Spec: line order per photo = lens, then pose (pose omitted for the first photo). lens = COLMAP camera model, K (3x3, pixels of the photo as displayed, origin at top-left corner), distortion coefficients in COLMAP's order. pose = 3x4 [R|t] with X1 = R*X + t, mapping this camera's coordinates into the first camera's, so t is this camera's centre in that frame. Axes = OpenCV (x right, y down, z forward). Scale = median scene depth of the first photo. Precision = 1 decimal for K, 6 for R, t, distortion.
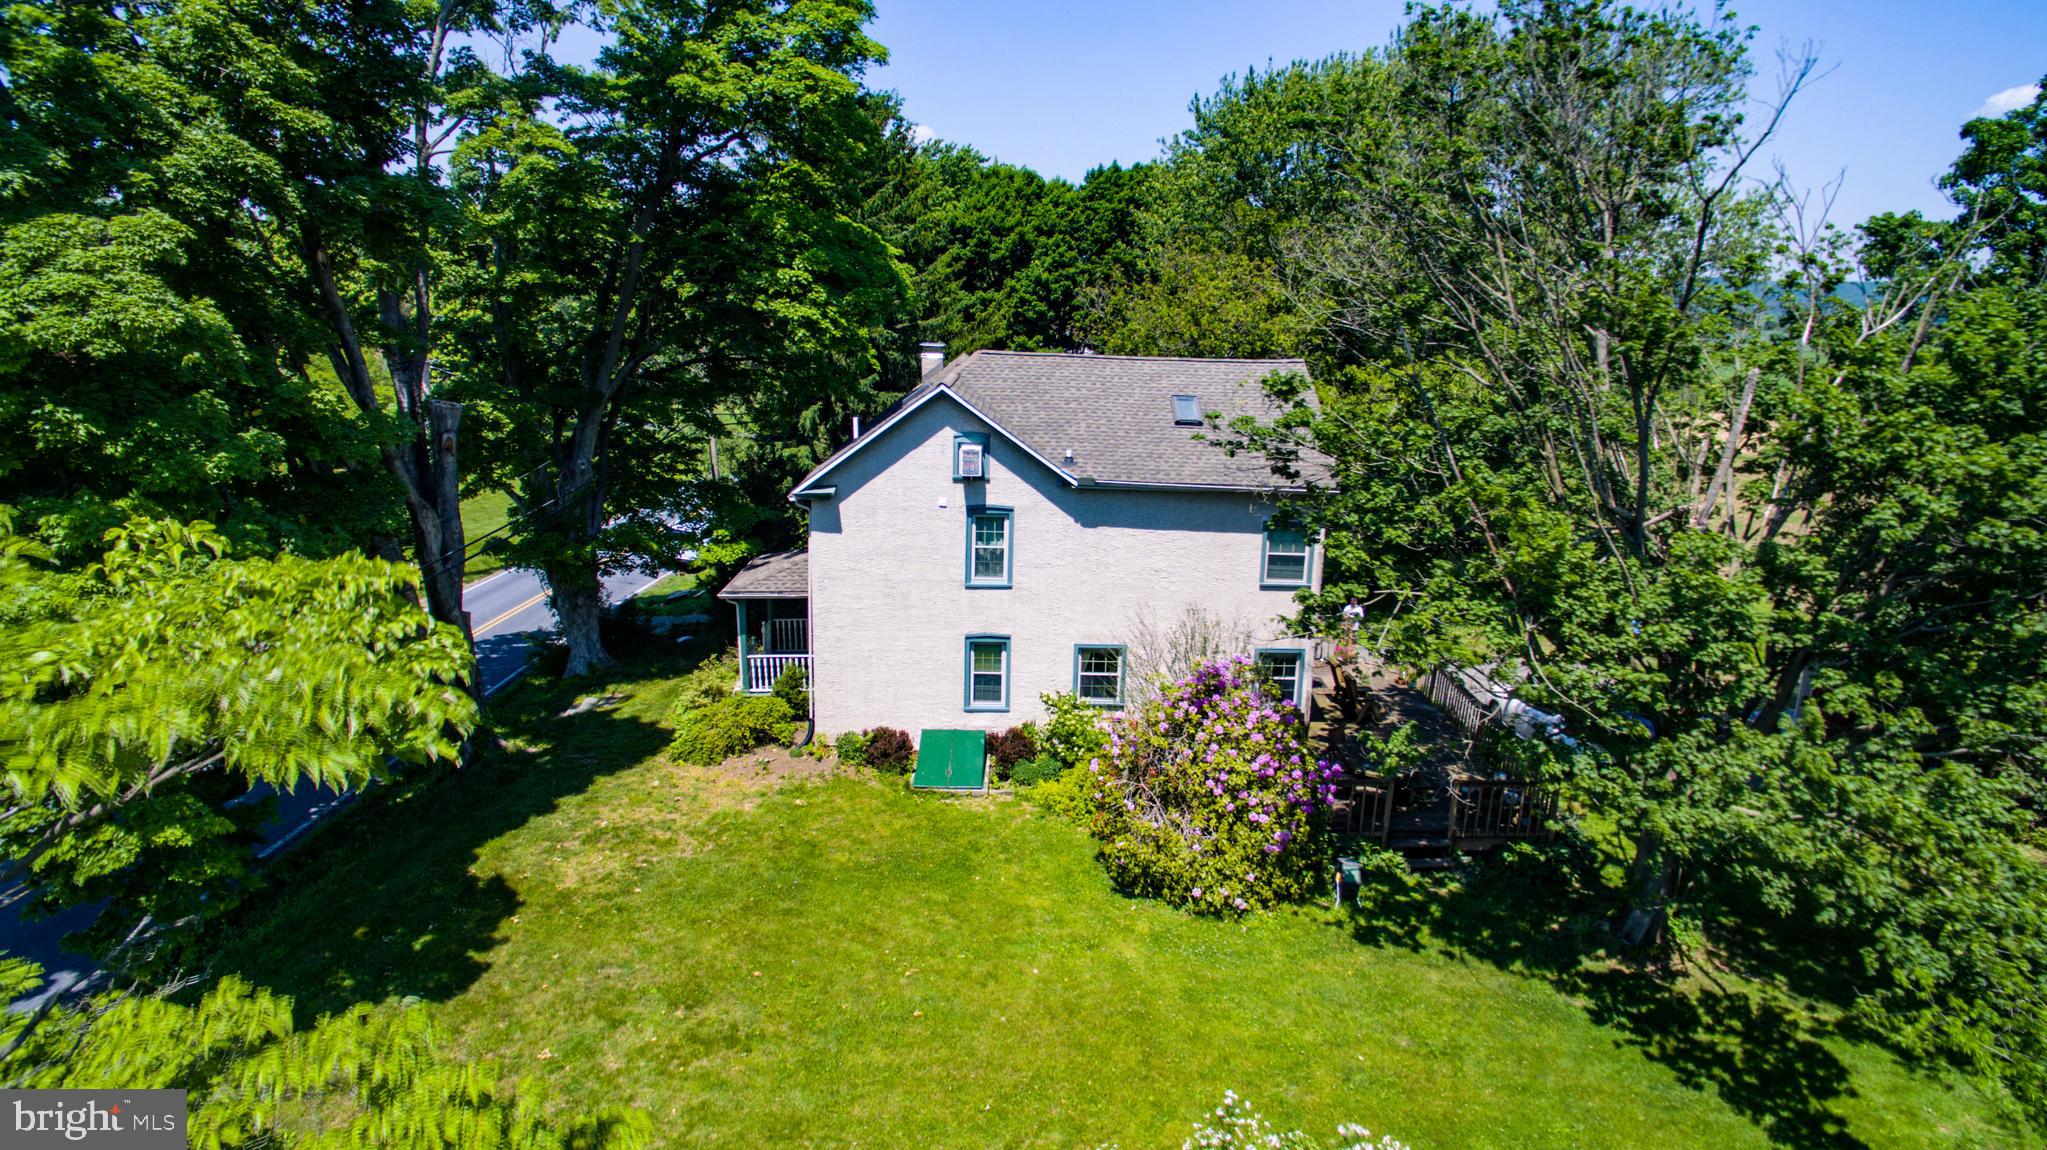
lens RADIAL K [[1169.9, 0, 1023.5], [0, 1169.9, 575.0], [0, 0, 1]] dist [-0.134500, 0.106288]
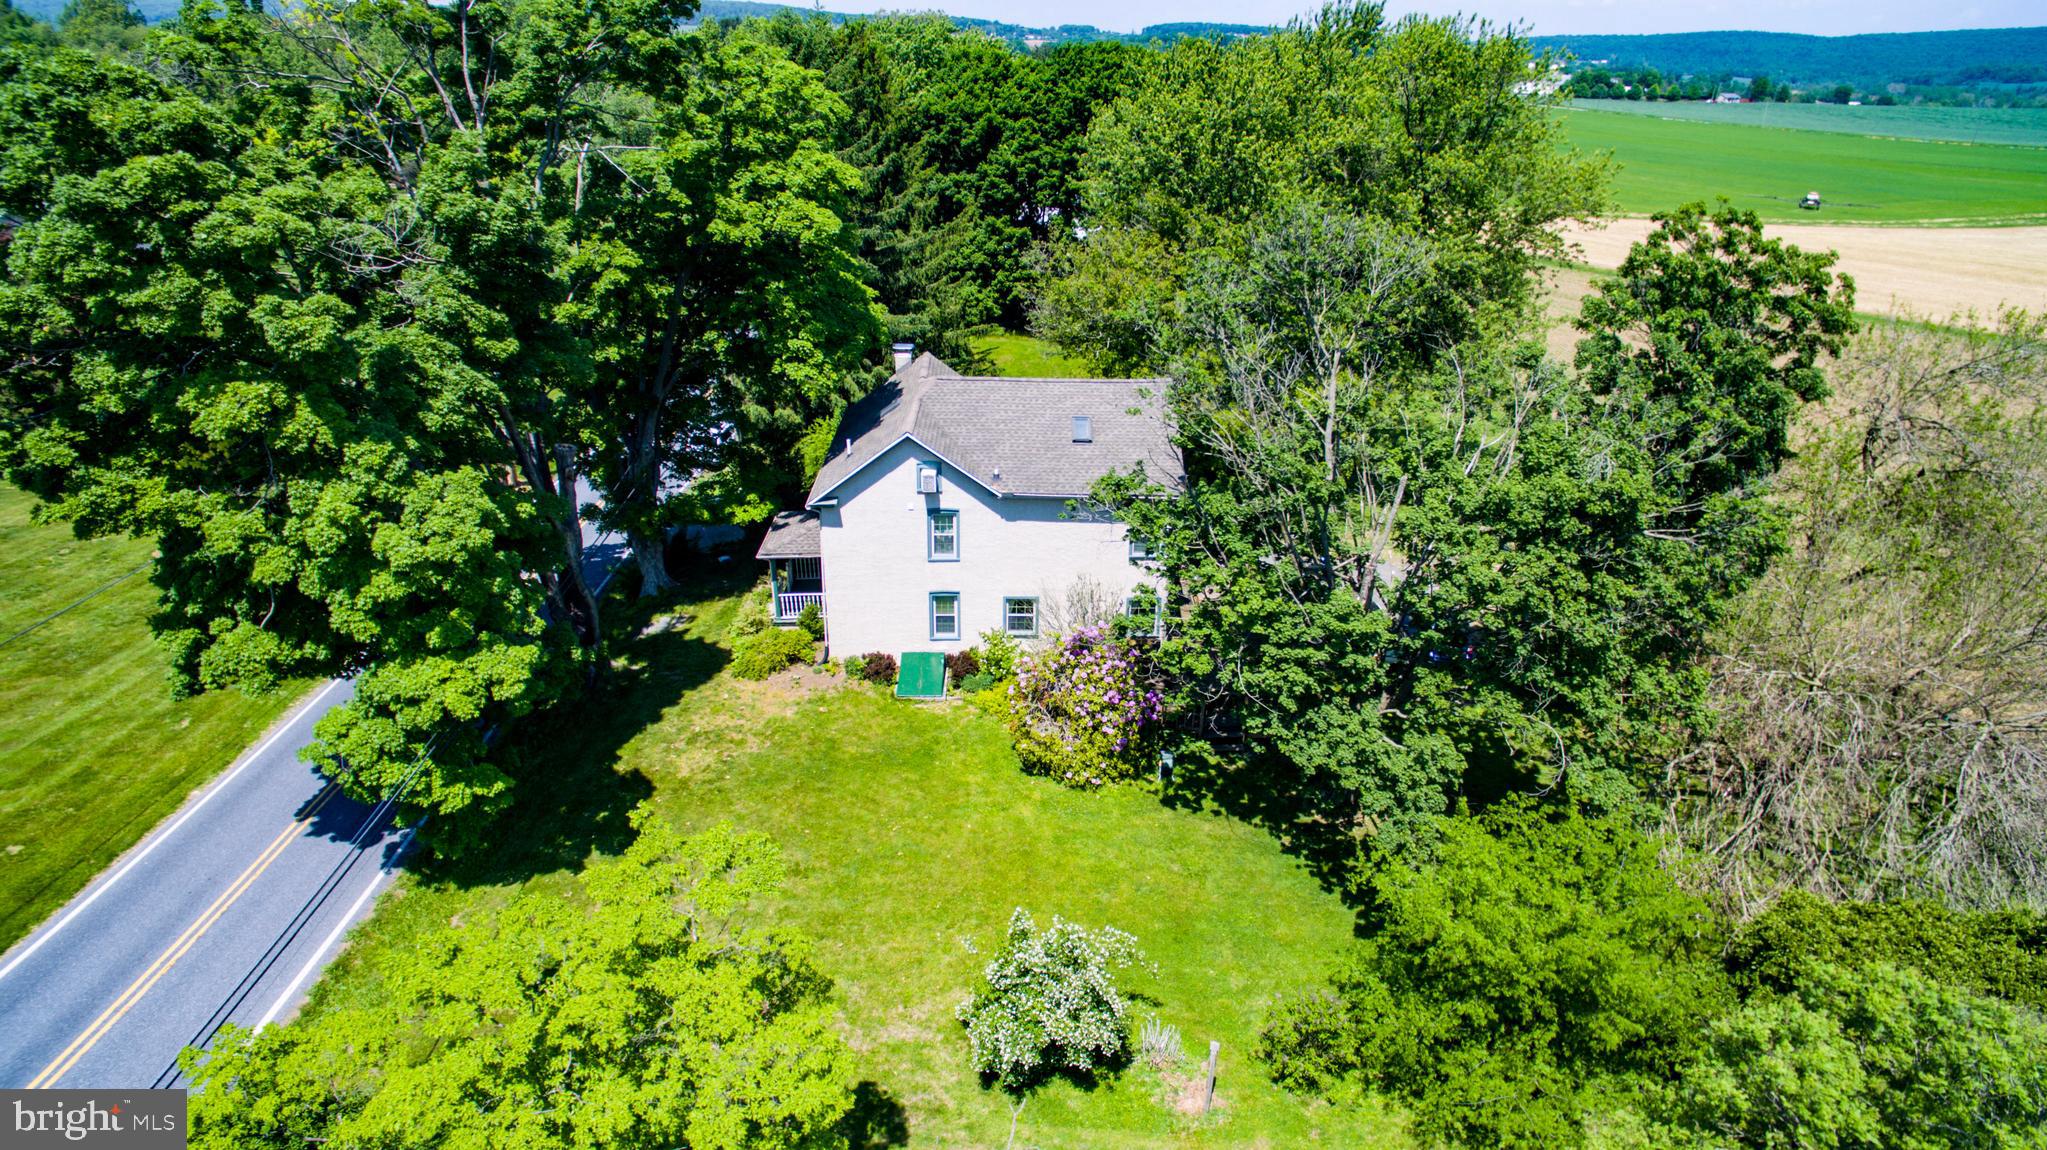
lens RADIAL K [[1169.9, 0, 1023.5], [0, 1169.9, 575.0], [0, 0, 1]] dist [-0.134500, 0.106288]
pose [[0.999900, -0.013818, 0.003155, 0.066331], [0.012966, 0.981670, 0.190148, -0.253799], [-0.005725, -0.190088, 0.981750, -0.453425]]
